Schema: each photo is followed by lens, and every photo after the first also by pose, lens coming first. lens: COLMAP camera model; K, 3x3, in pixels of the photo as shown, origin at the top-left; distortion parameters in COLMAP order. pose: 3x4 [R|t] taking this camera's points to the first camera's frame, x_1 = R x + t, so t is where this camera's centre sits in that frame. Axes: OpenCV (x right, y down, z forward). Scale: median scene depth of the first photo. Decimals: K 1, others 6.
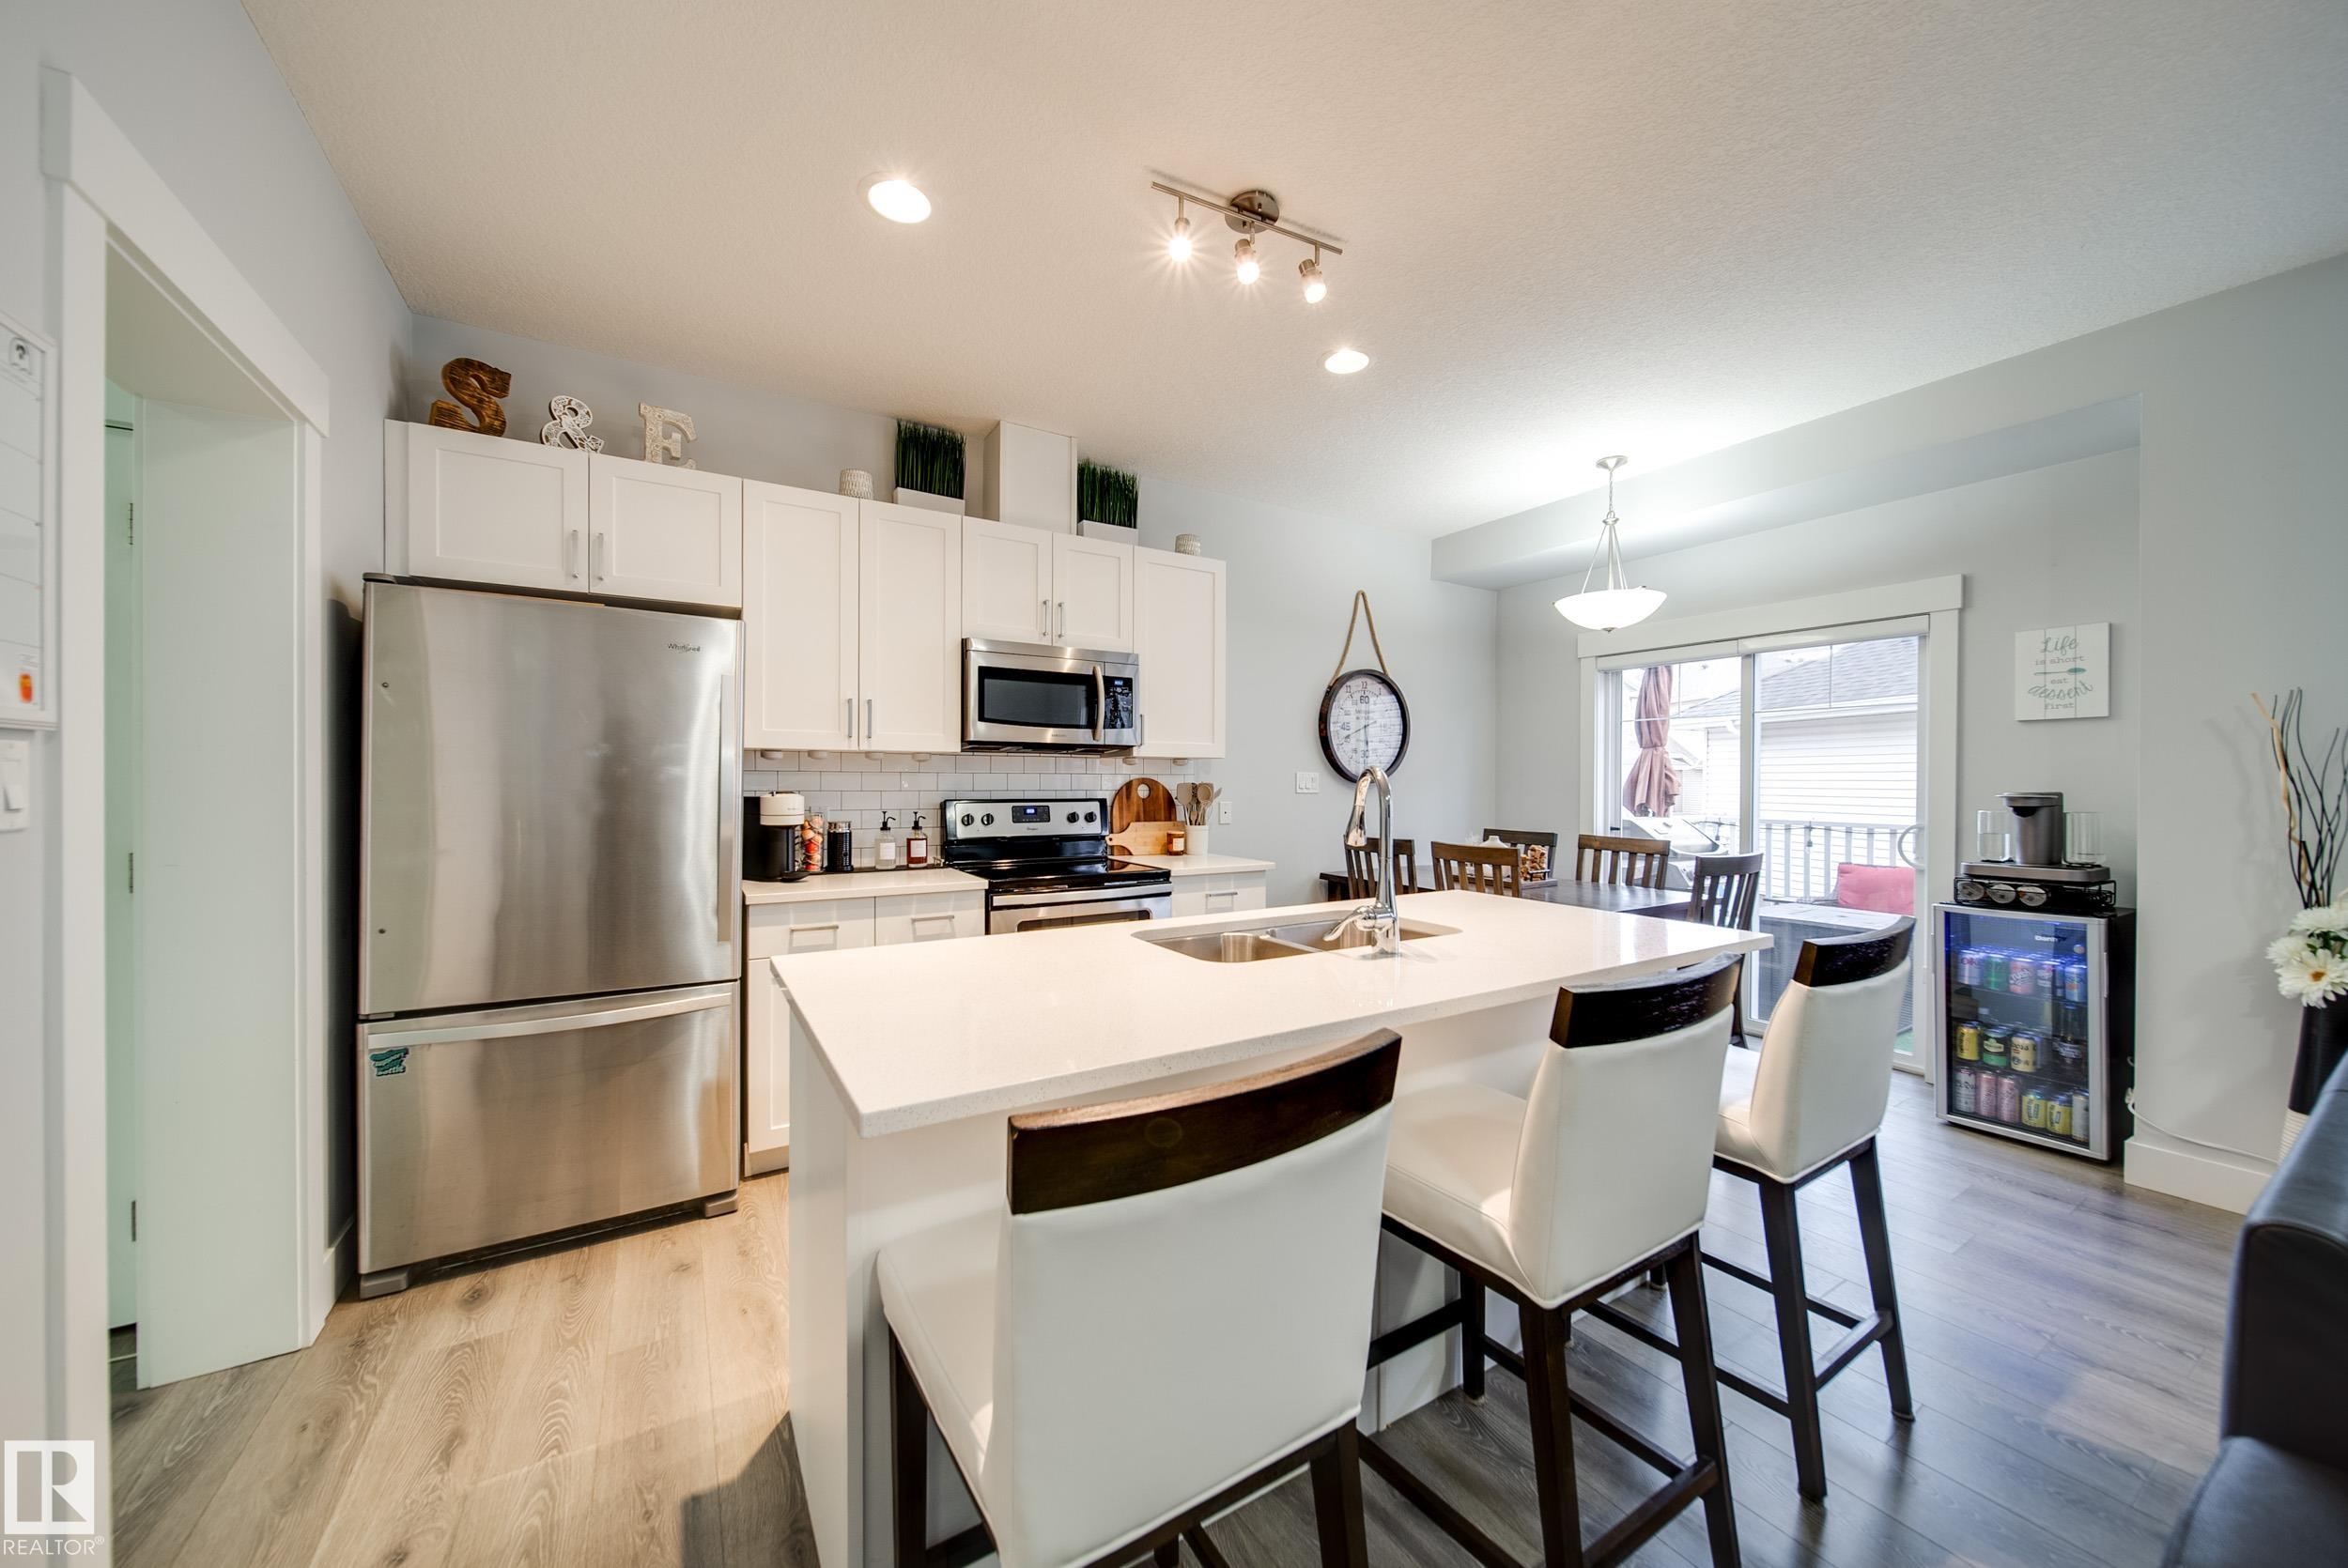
lens RADIAL K [[829.6, 0, 1169.7], [0, 829.6, 786.5], [0, 0, 1]] dist [-0.001881, -0.000430]
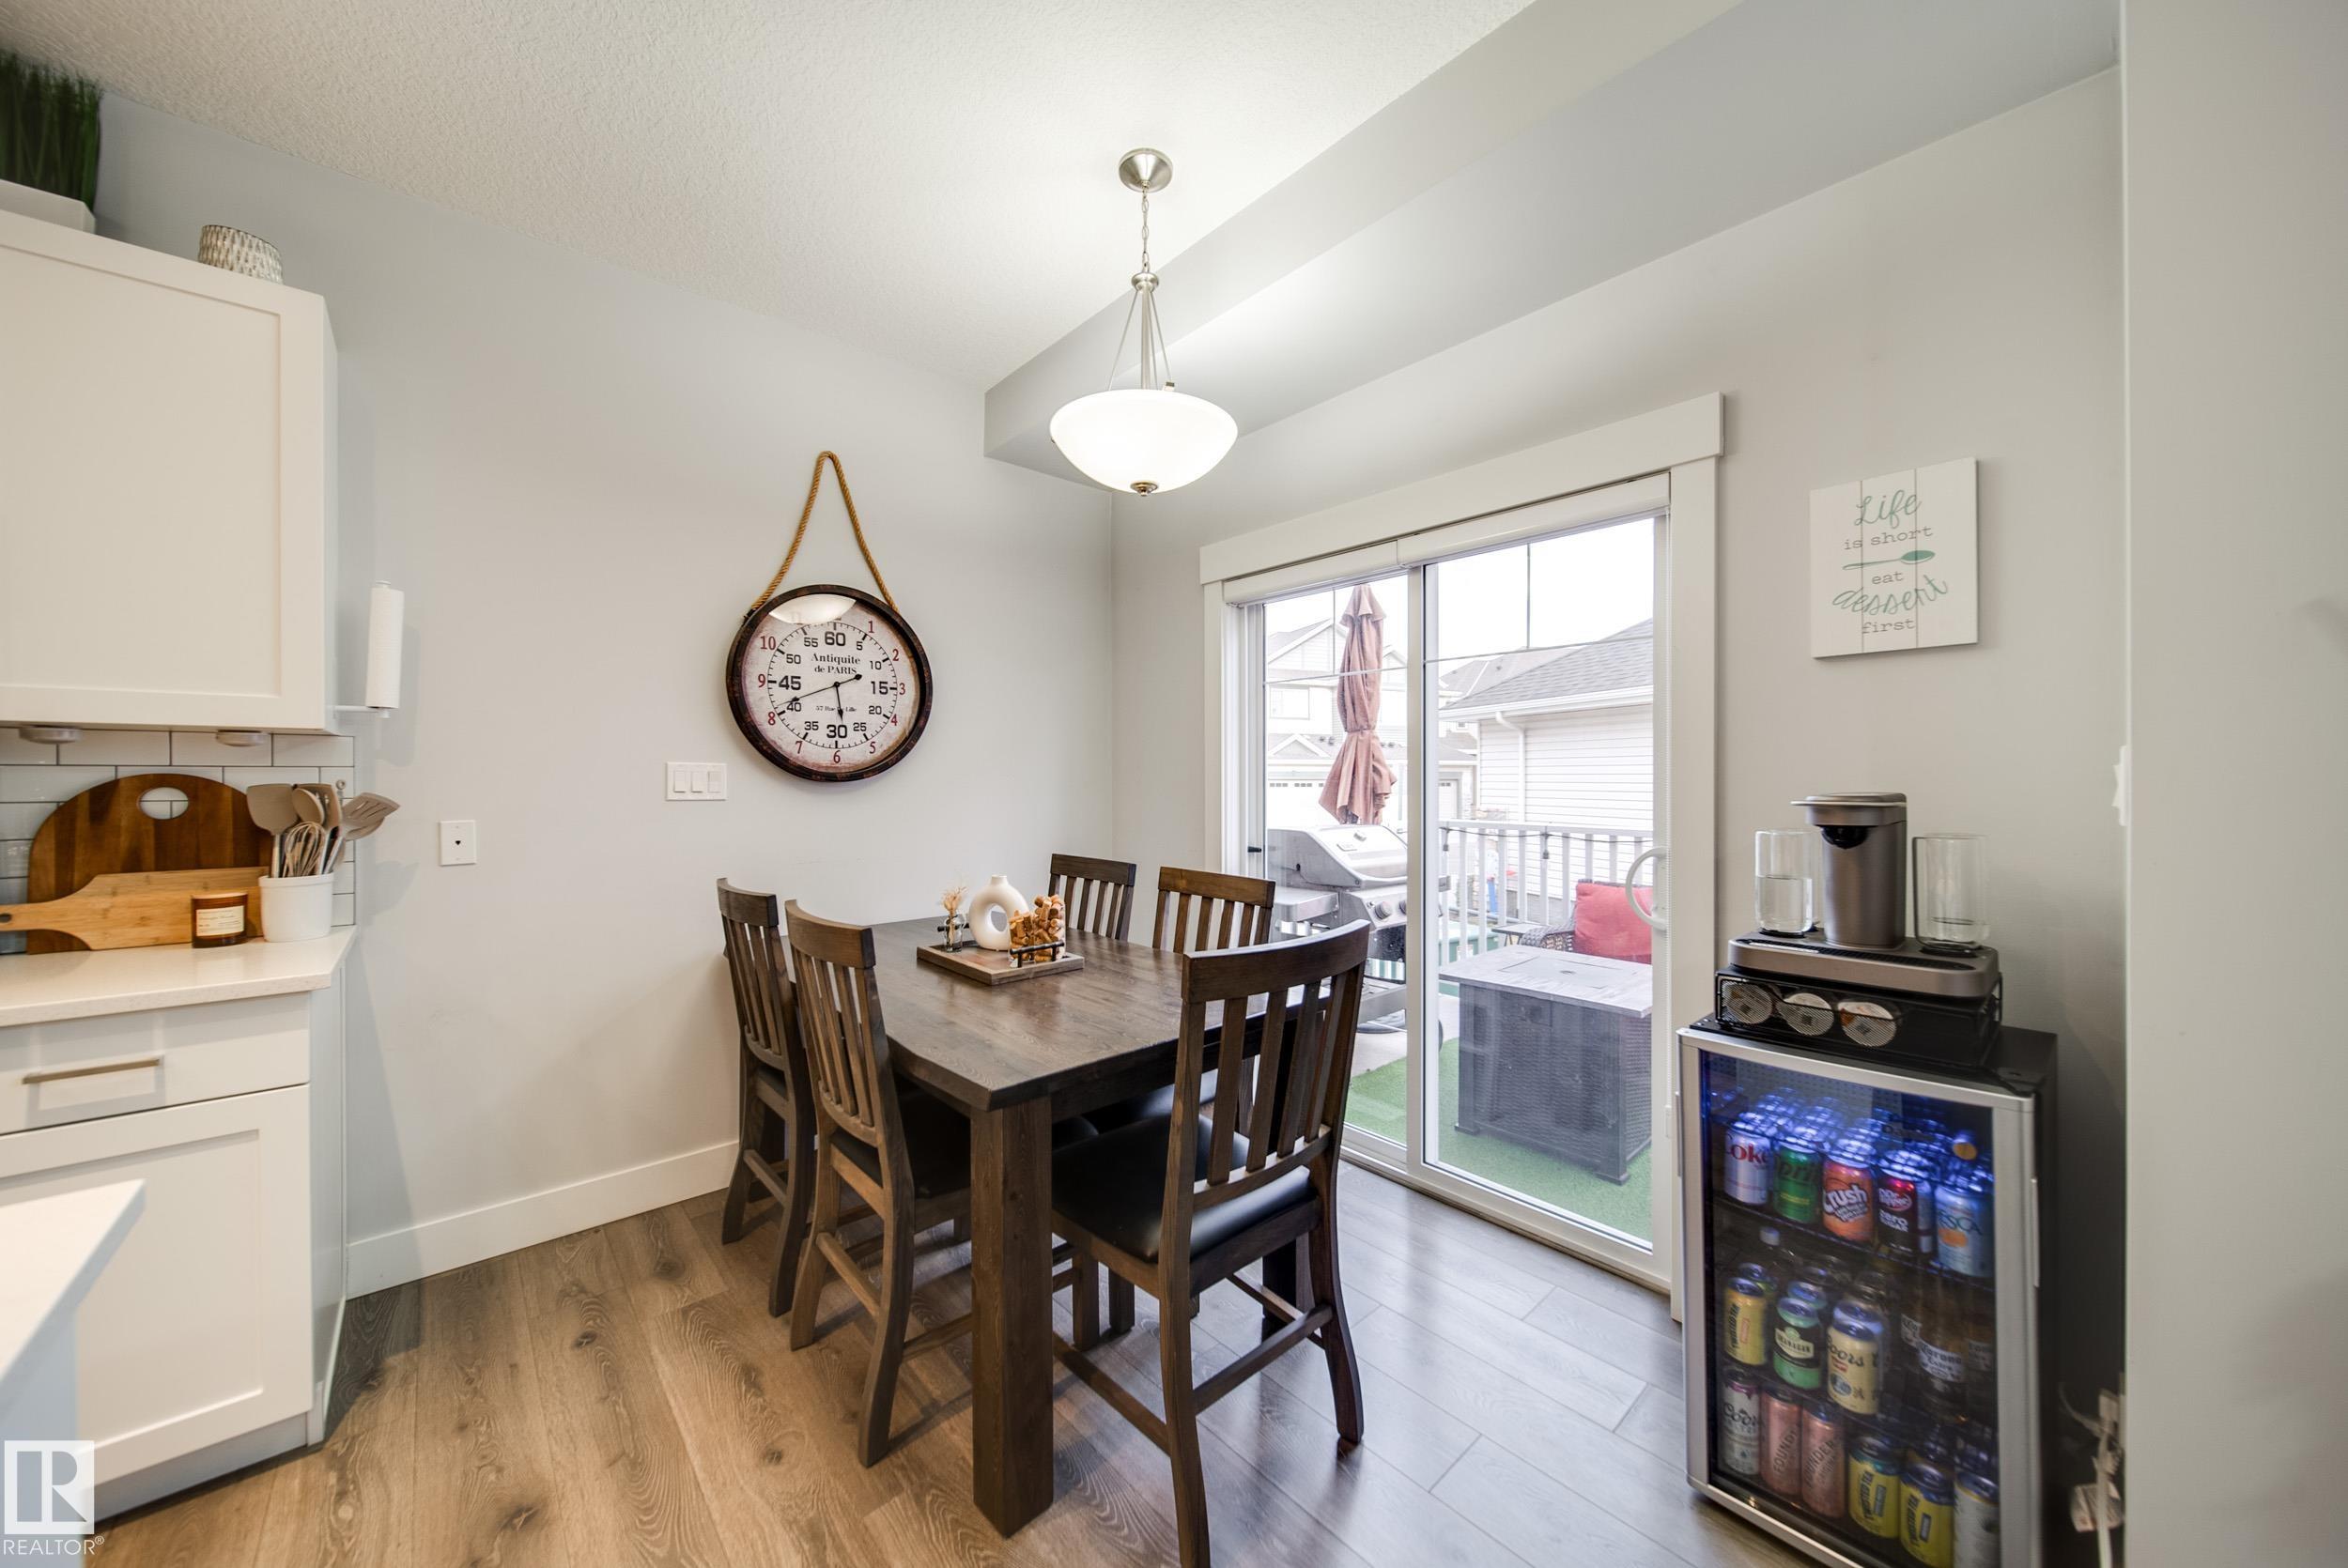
lens RADIAL K [[822.9, 0, 1175.5], [0, 822.9, 780.3], [0, 0, 1]] dist [-0.000474, -0.001702]
pose [[0.982018, -0.005735, 0.188702, 0.479001], [0.006495, 0.999973, -0.003409, -0.001928], [-0.188677, 0.004573, 0.982029, 0.513962]]
